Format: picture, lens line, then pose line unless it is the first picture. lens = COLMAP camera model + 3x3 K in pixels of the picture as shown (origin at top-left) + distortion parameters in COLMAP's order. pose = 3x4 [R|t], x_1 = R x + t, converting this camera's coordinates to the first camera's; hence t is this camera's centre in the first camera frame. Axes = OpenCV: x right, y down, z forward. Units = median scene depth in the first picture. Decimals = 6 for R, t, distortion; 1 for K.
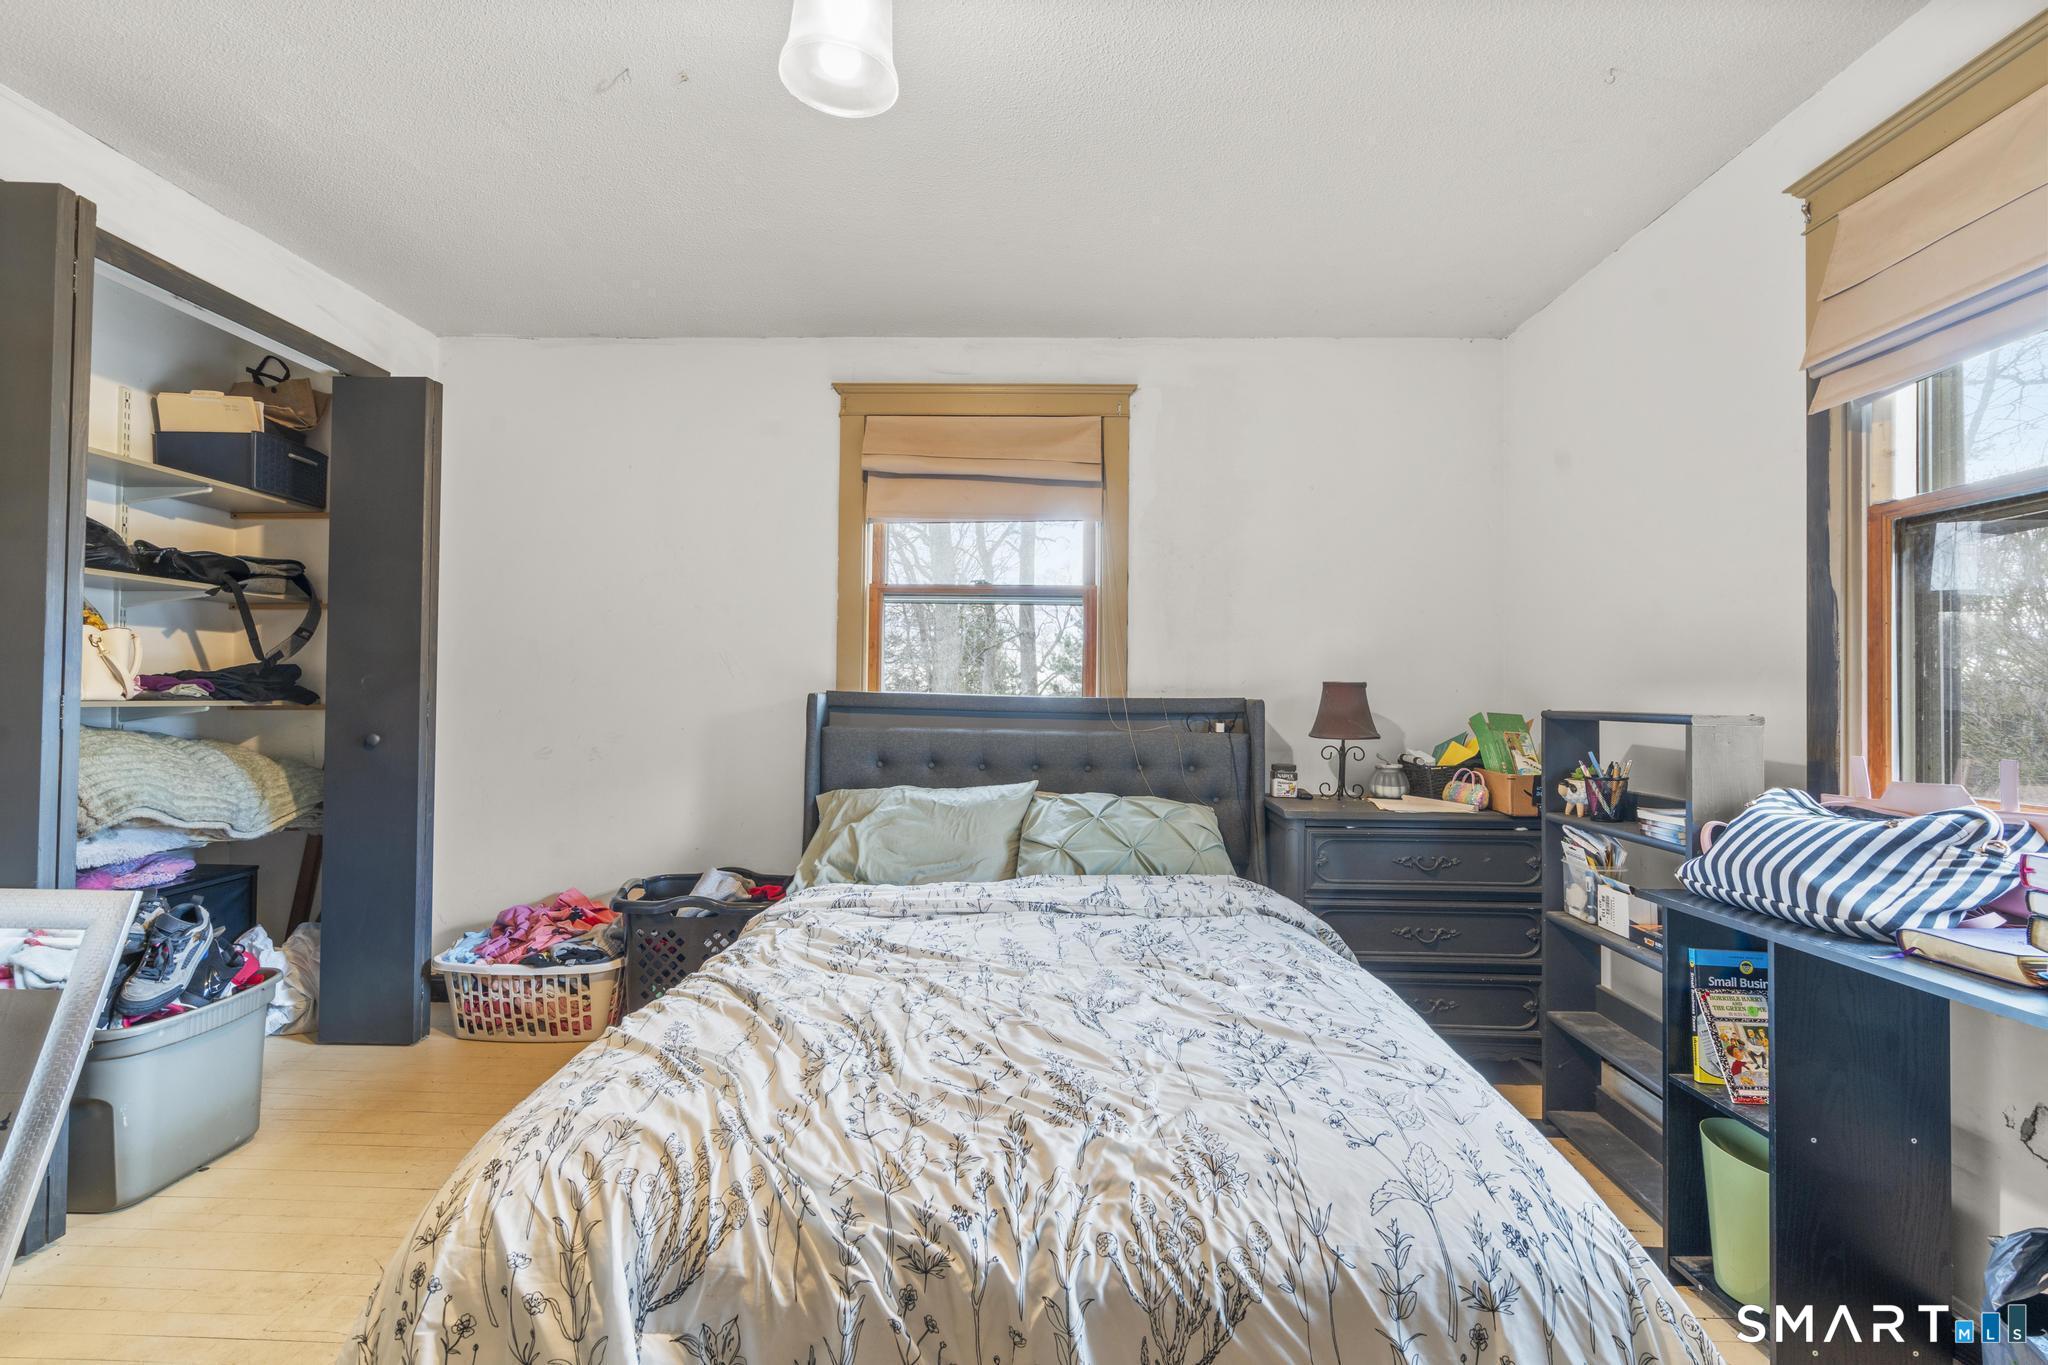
lens RADIAL K [[929.7, 0, 1033.1], [0, 929.7, 688.8], [0, 0, 1]] dist [-0.015403, 0.010997]
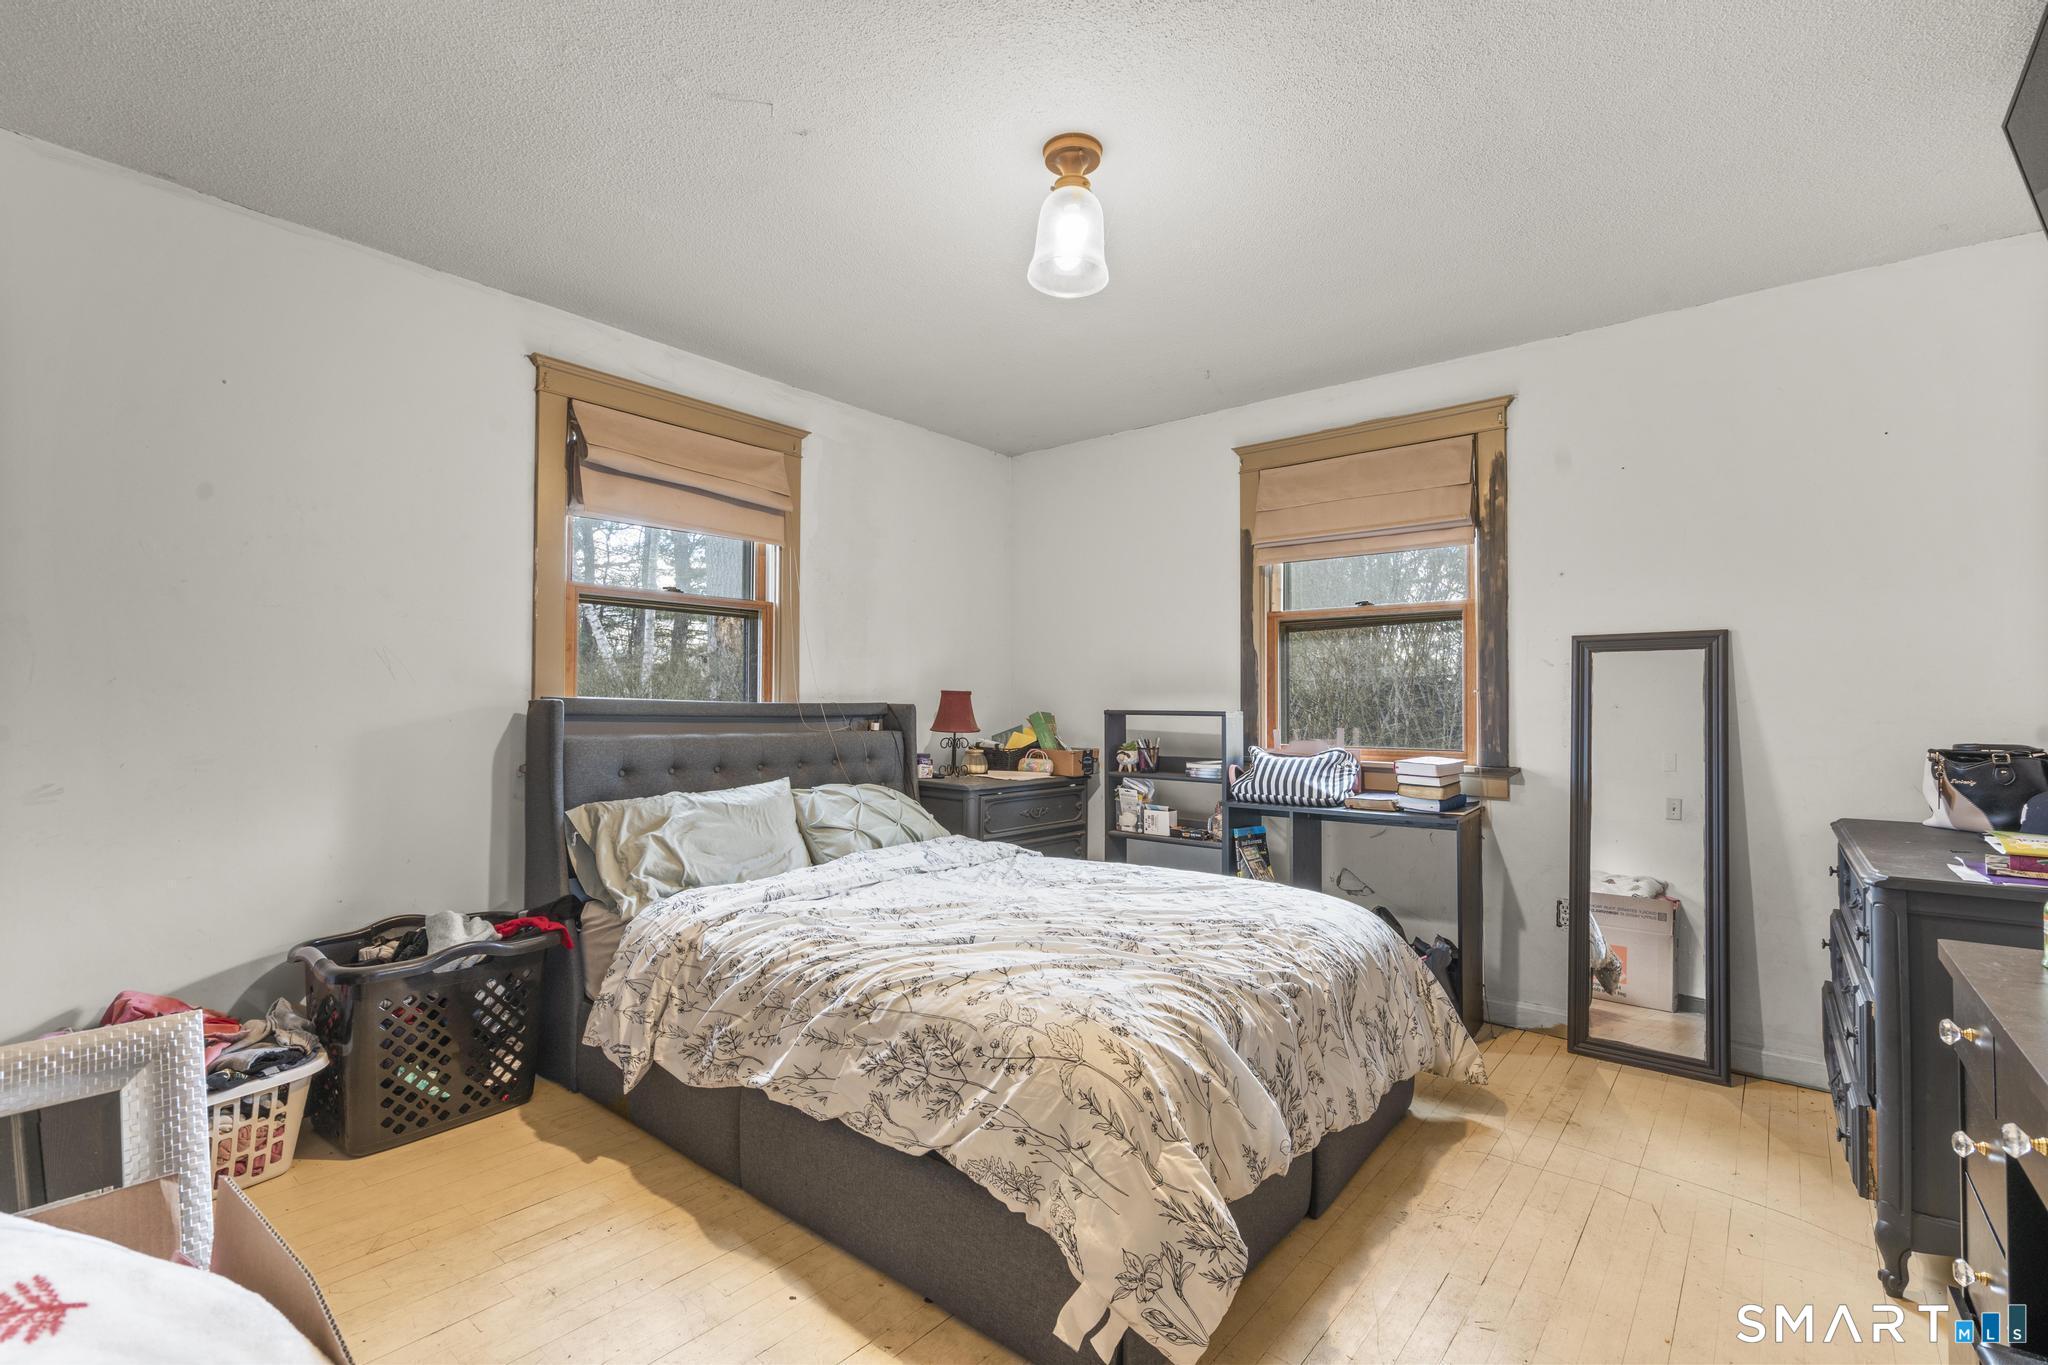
lens RADIAL K [[929.7, 0, 1033.1], [0, 929.7, 688.8], [0, 0, 1]] dist [-0.015403, 0.010997]
pose [[0.606418, 0.005767, 0.795125, -0.708017], [-0.007390, 0.999971, -0.001616, -0.008911], [-0.795111, -0.004896, 0.606444, 0.083115]]
